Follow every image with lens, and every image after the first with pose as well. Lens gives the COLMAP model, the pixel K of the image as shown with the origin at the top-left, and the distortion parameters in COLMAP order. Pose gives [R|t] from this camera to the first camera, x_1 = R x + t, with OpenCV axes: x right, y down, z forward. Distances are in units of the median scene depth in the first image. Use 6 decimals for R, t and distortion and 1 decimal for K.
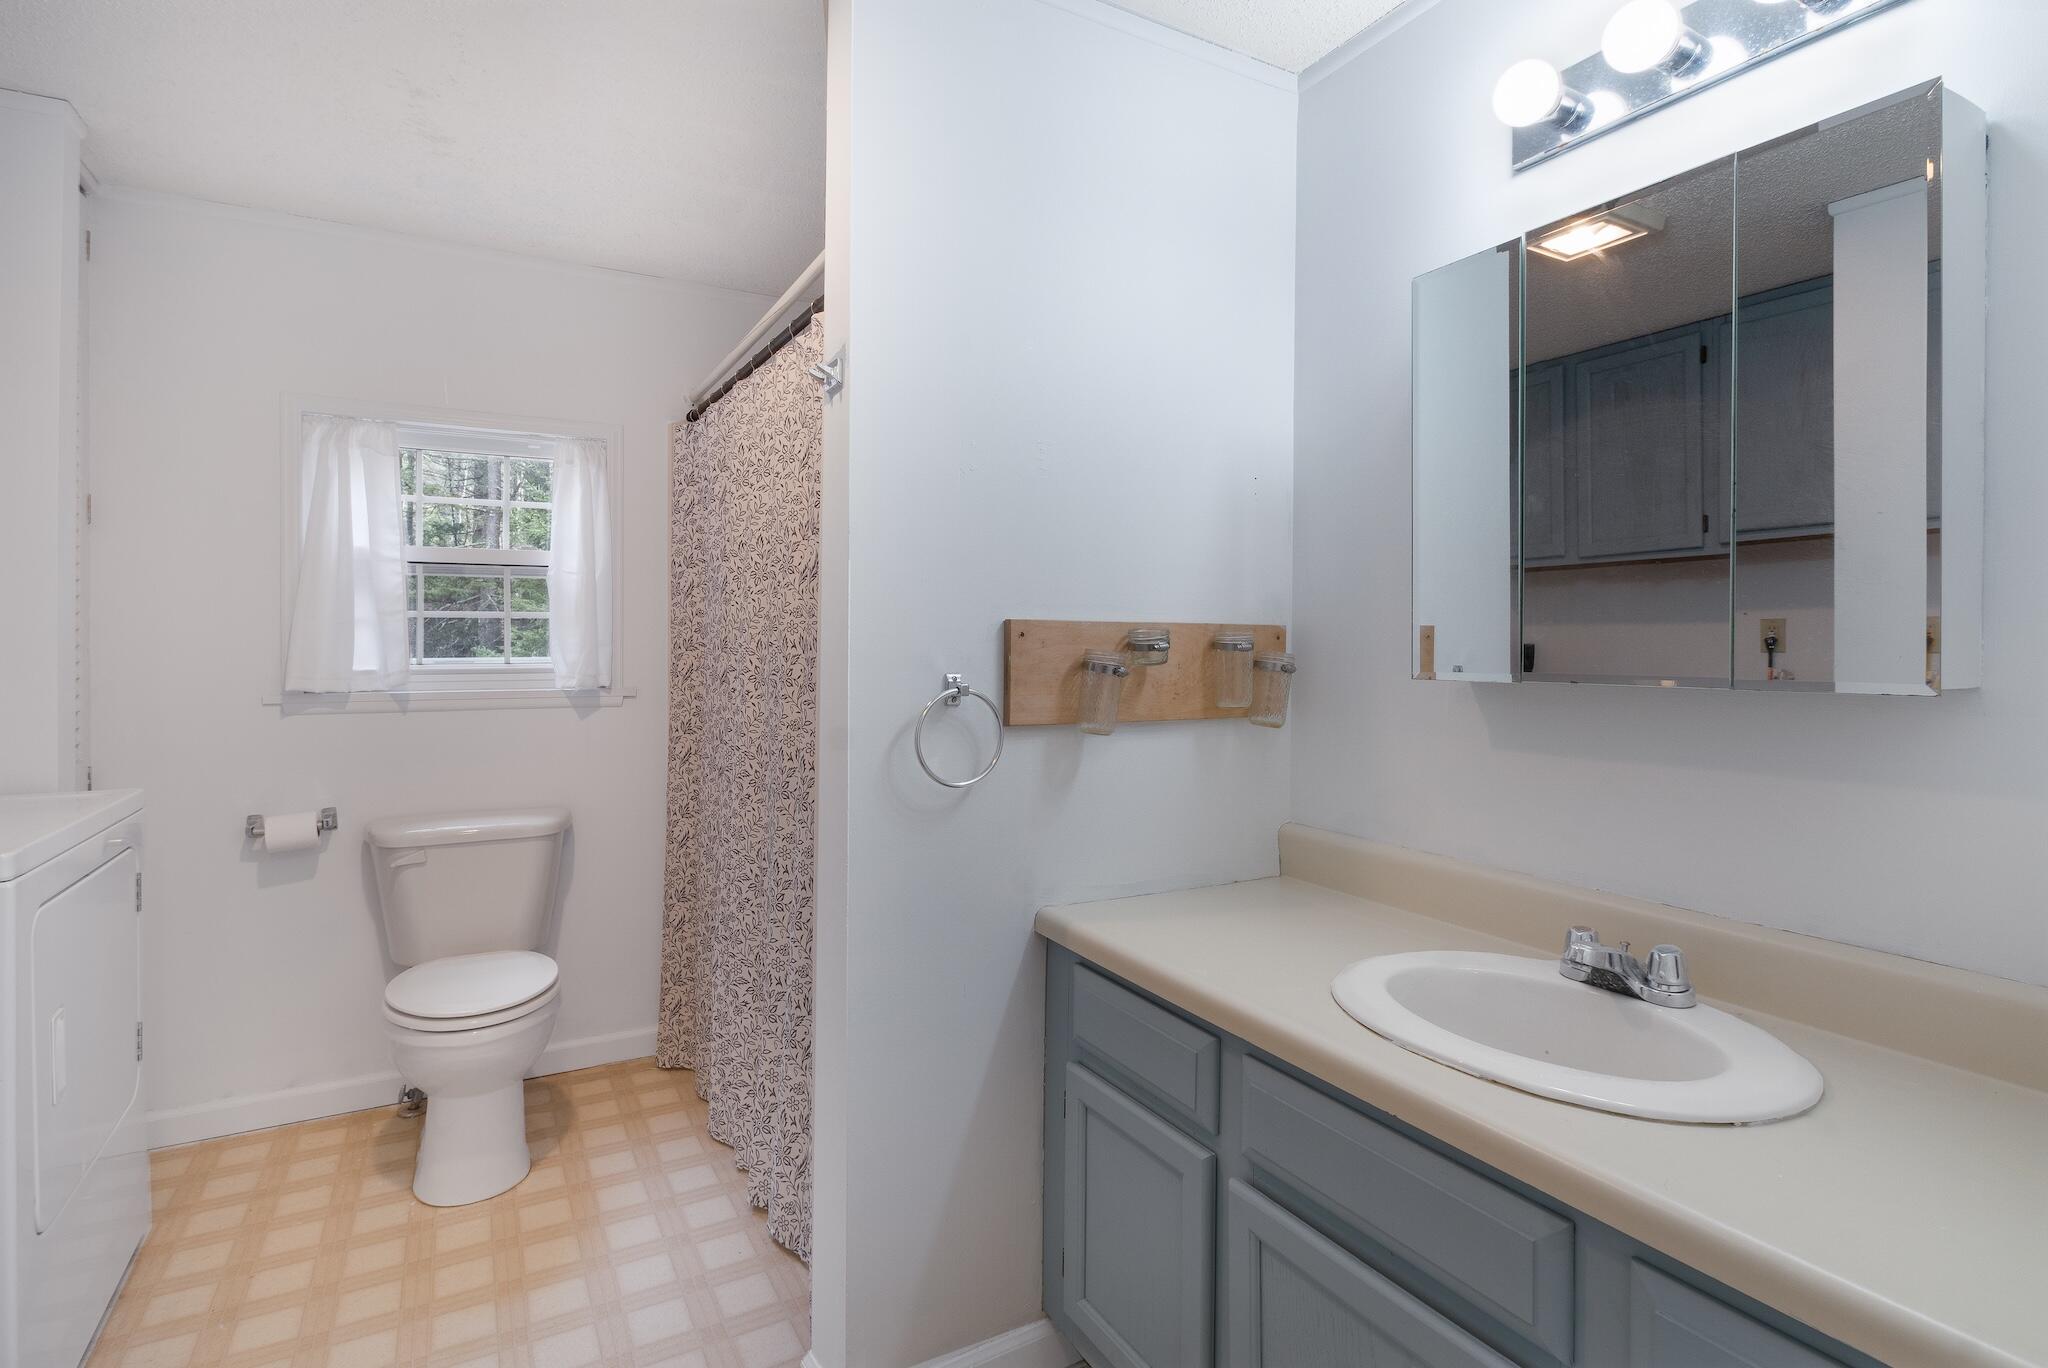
lens RADIAL K [[970.1, 0, 1021.6], [0, 970.1, 636.3], [0, 0, 1]] dist [-0.000353, 0.000094]
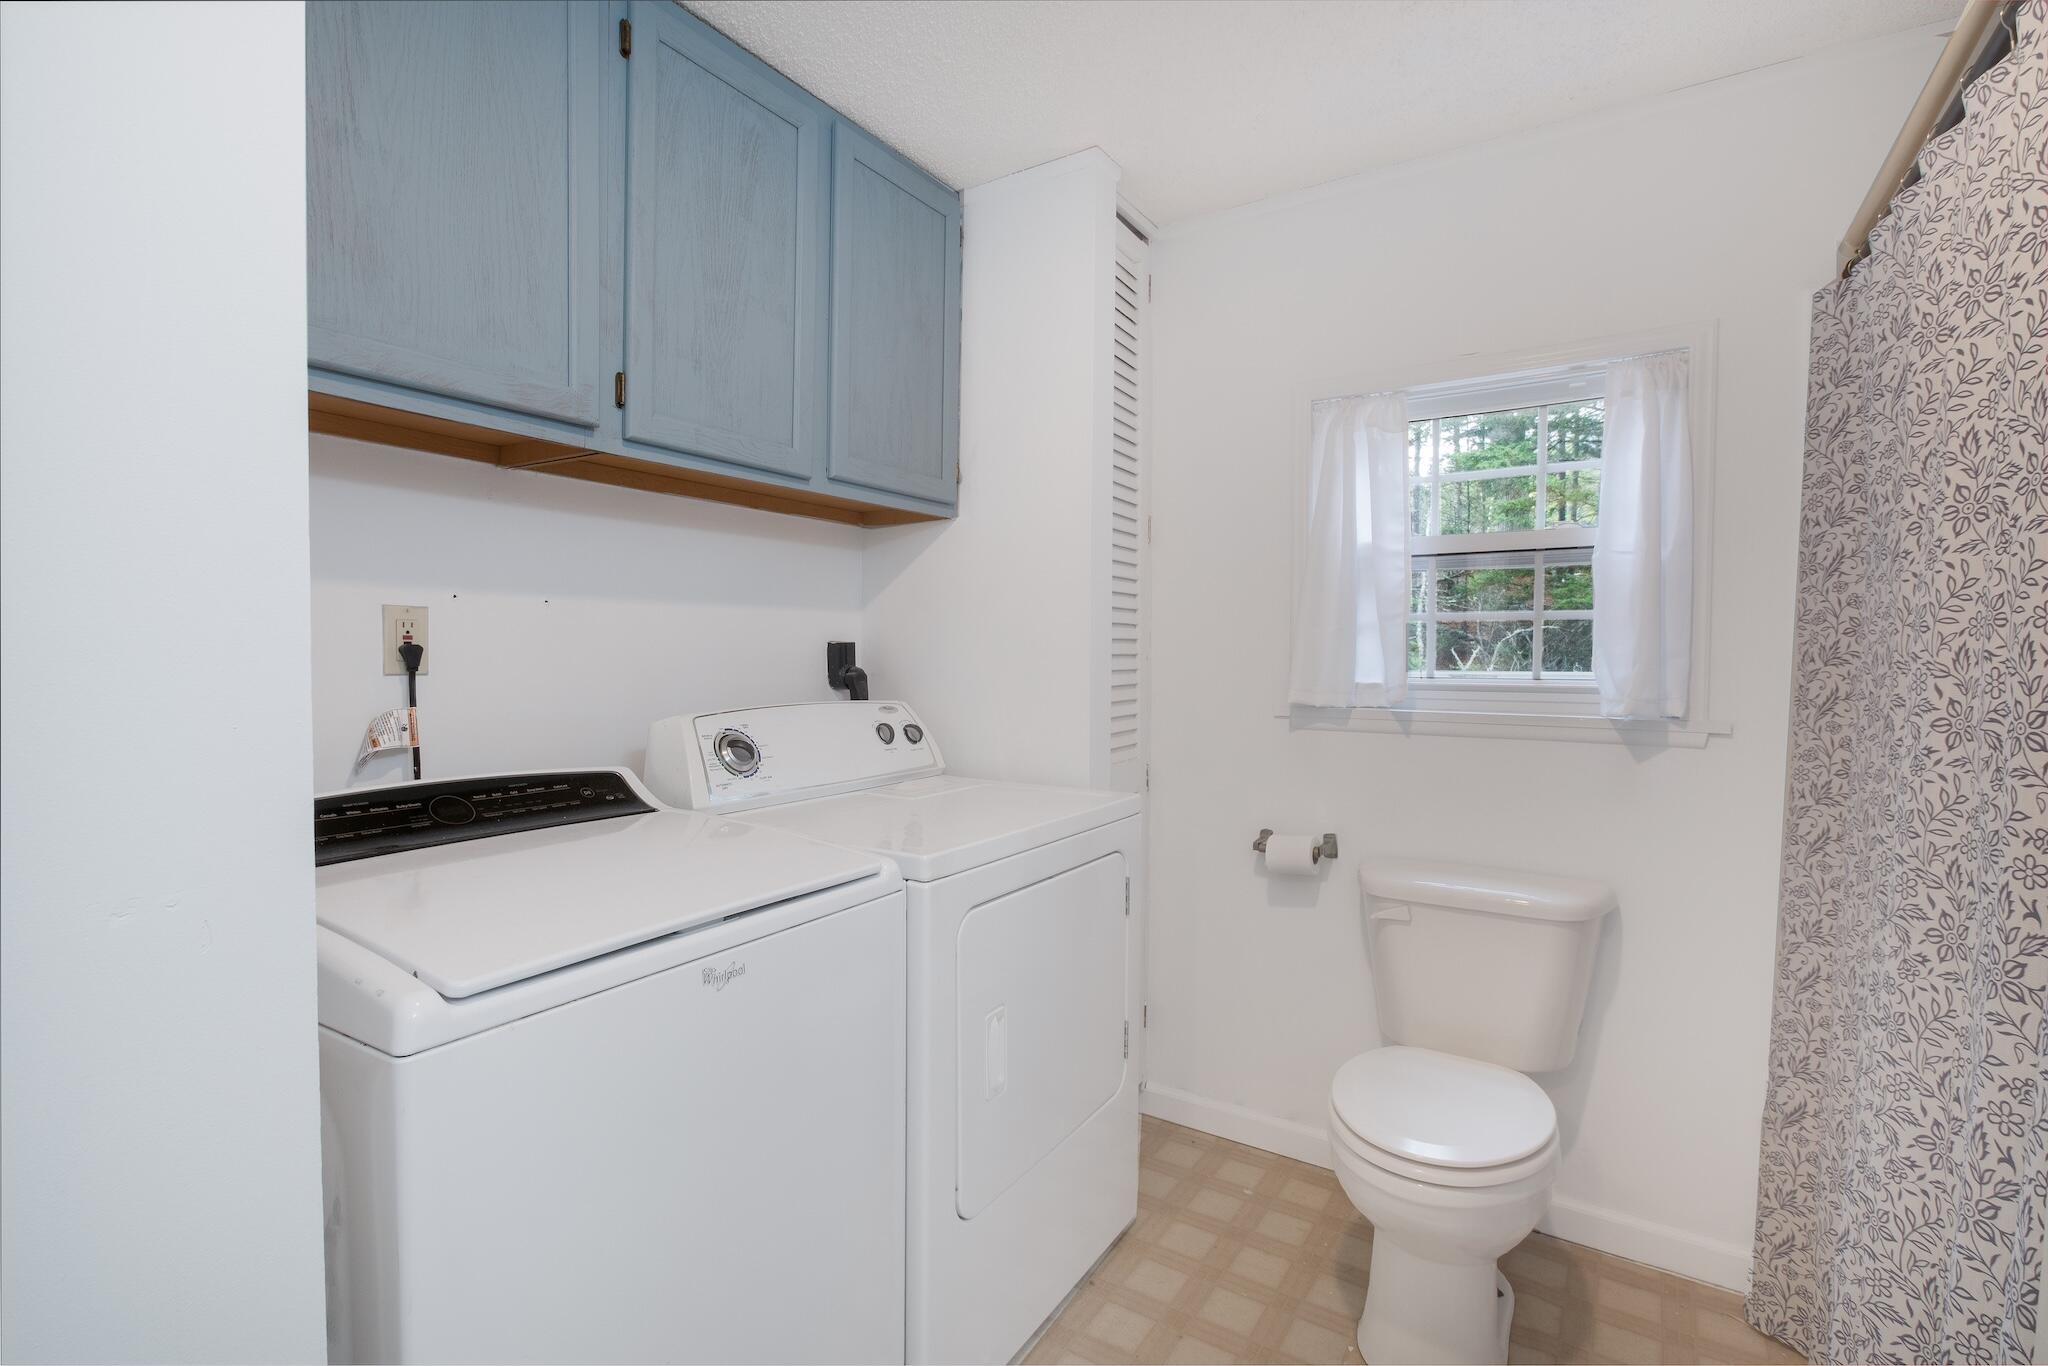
lens RADIAL K [[941.9, 0, 1024.0], [0, 941.9, 683.0], [0, 0, 1]] dist [-0.004634, -0.001126]
pose [[0.448098, 0.029438, -0.893500, -0.056971], [0.005882, 0.999339, 0.035875, 0.002303], [0.893965, -0.021331, 0.447628, 0.342536]]
